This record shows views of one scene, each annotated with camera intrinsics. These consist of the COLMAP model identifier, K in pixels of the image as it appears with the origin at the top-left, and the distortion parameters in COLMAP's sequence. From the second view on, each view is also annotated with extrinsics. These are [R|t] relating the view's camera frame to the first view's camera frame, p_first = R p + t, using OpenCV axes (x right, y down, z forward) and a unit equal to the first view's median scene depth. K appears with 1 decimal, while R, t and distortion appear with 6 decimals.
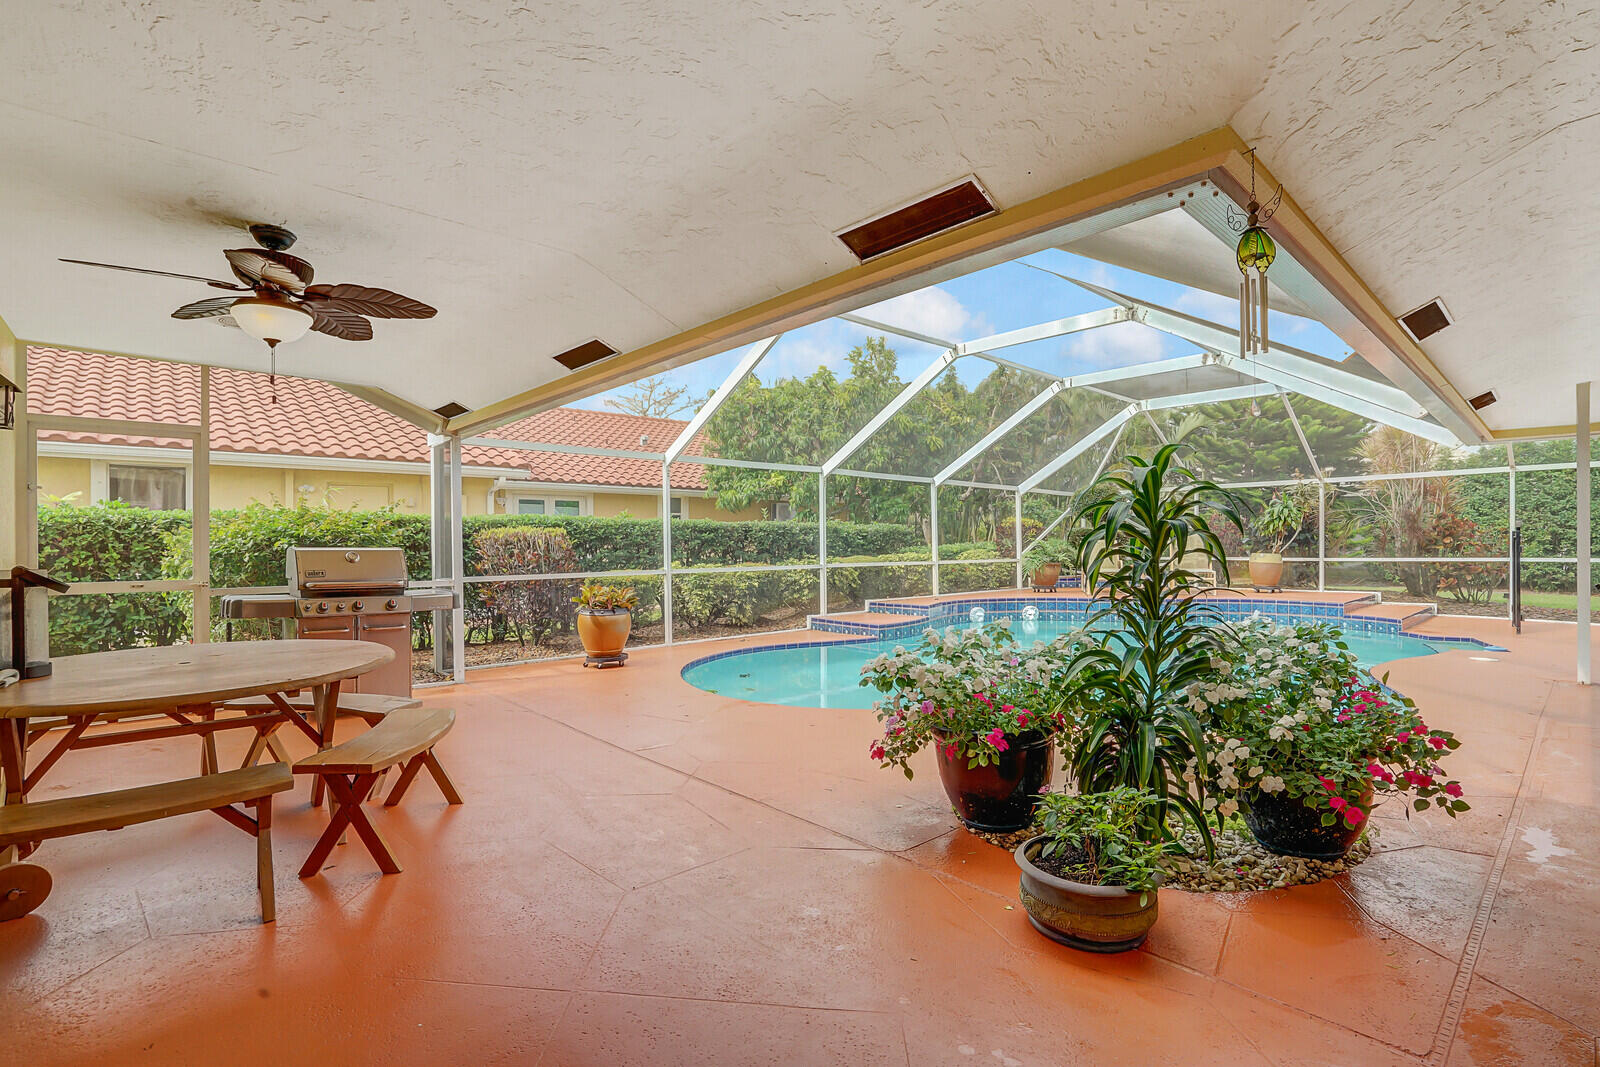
lens RADIAL K [[724.6, 0, 854.4], [0, 724.6, 590.9], [0, 0, 1]] dist [-0.002507, 0.001012]
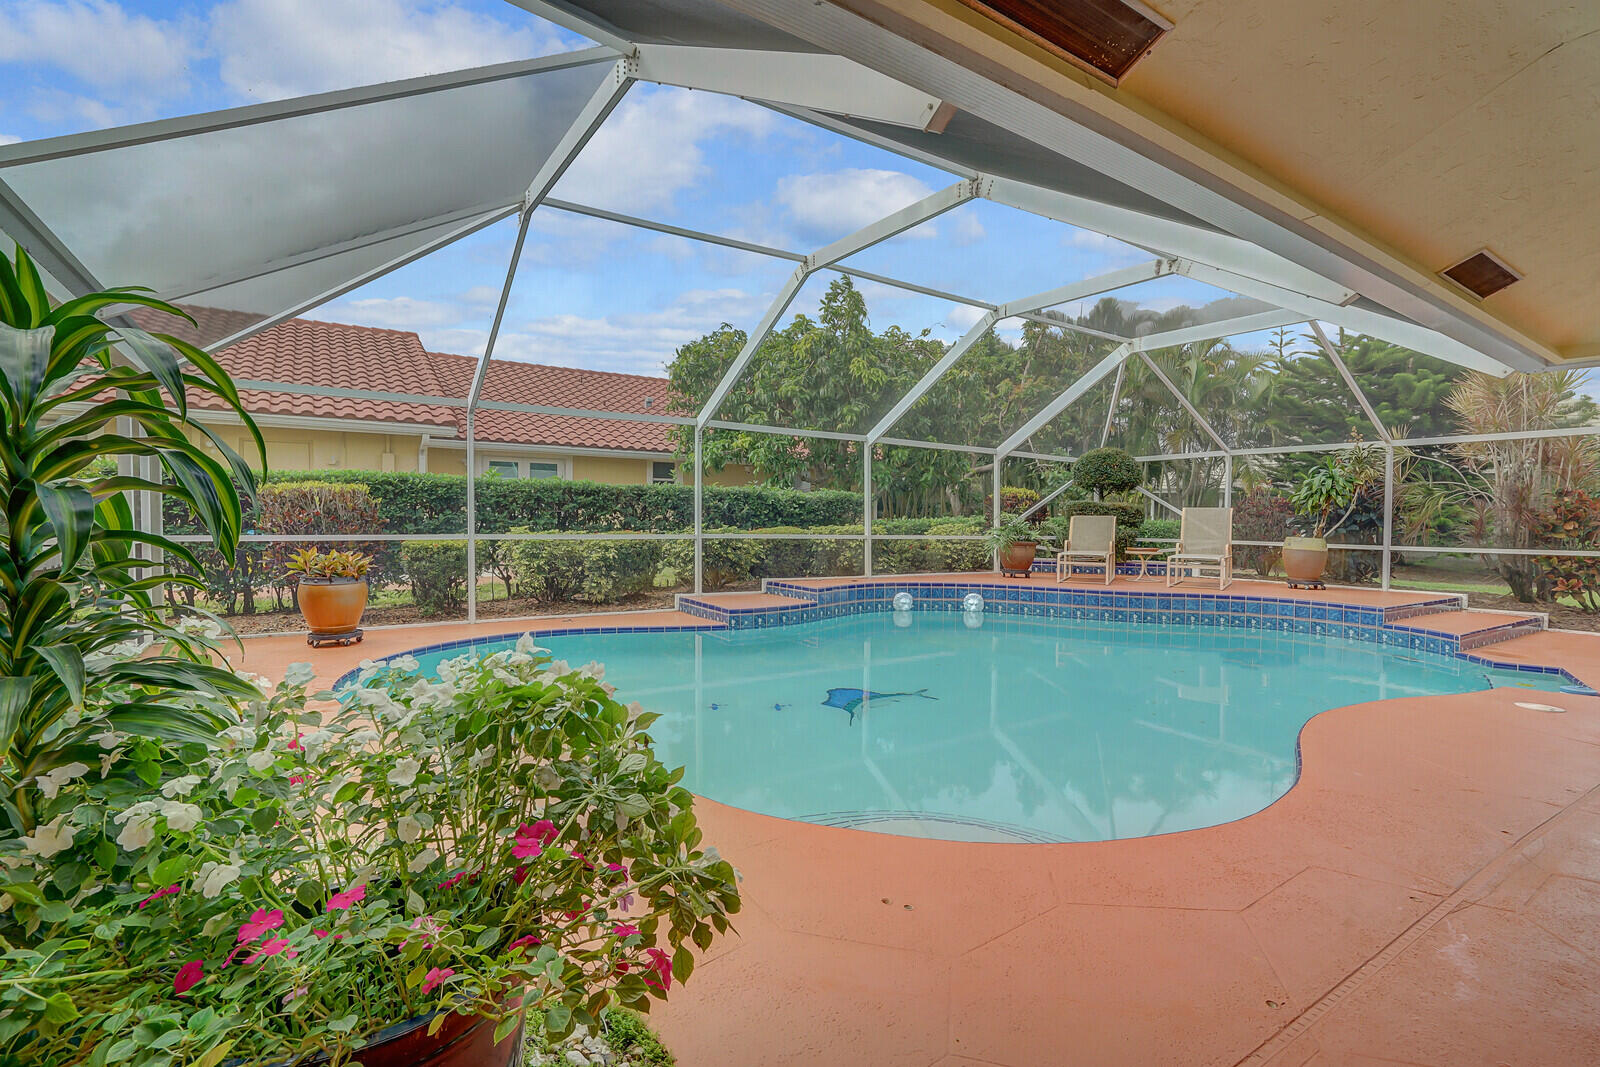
lens RADIAL K [[724.6, 0, 853.1], [0, 724.6, 577.0], [0, 0, 1]] dist [-0.002507, 0.001012]
pose [[0.984737, 0.037764, -0.169904, 0.236112], [-0.035258, 0.999221, 0.017743, -0.007221], [0.170442, -0.011481, 0.985301, 0.166142]]
